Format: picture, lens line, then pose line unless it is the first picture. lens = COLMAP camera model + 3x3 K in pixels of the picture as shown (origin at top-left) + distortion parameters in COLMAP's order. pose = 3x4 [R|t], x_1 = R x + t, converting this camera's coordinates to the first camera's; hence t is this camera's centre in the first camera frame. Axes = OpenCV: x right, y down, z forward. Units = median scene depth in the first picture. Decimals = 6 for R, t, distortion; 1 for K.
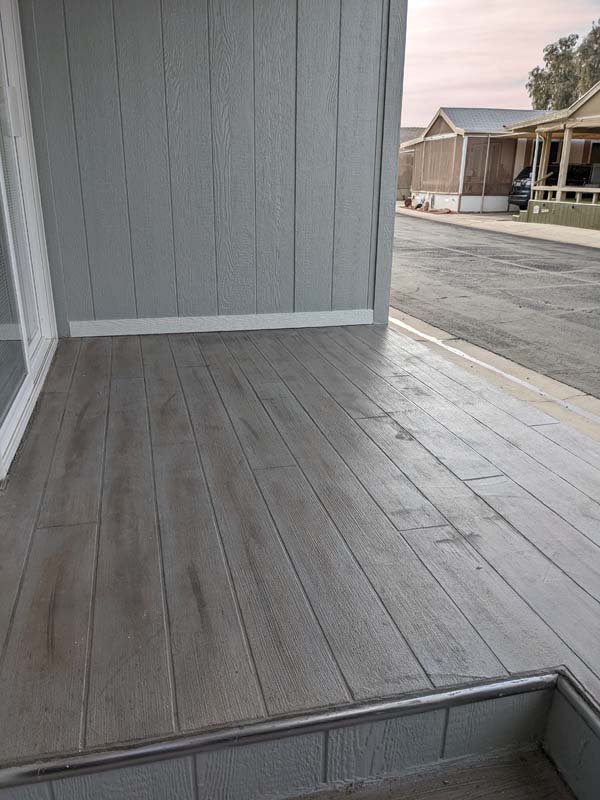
lens RADIAL K [[630.0, 0, 295.2], [0, 630.0, 402.3], [0, 0, 1]] dist [0.042306, -0.084782]
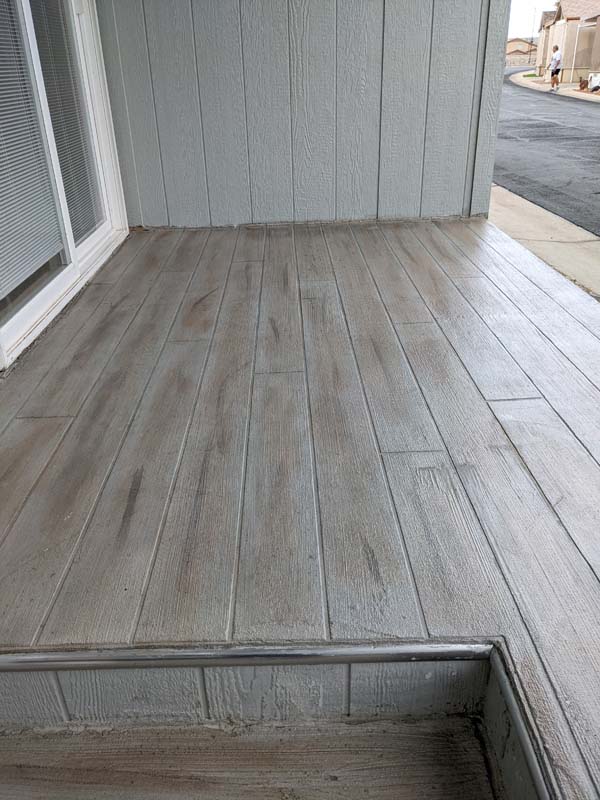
lens RADIAL K [[630.0, 0, 303.3], [0, 630.0, 385.5], [0, 0, 1]] dist [0.042306, -0.084782]
pose [[0.974507, 0.066156, -0.214380, 0.235709], [-0.038427, 0.990634, 0.131026, 0.001587], [0.221040, -0.119448, 0.967922, 0.142780]]
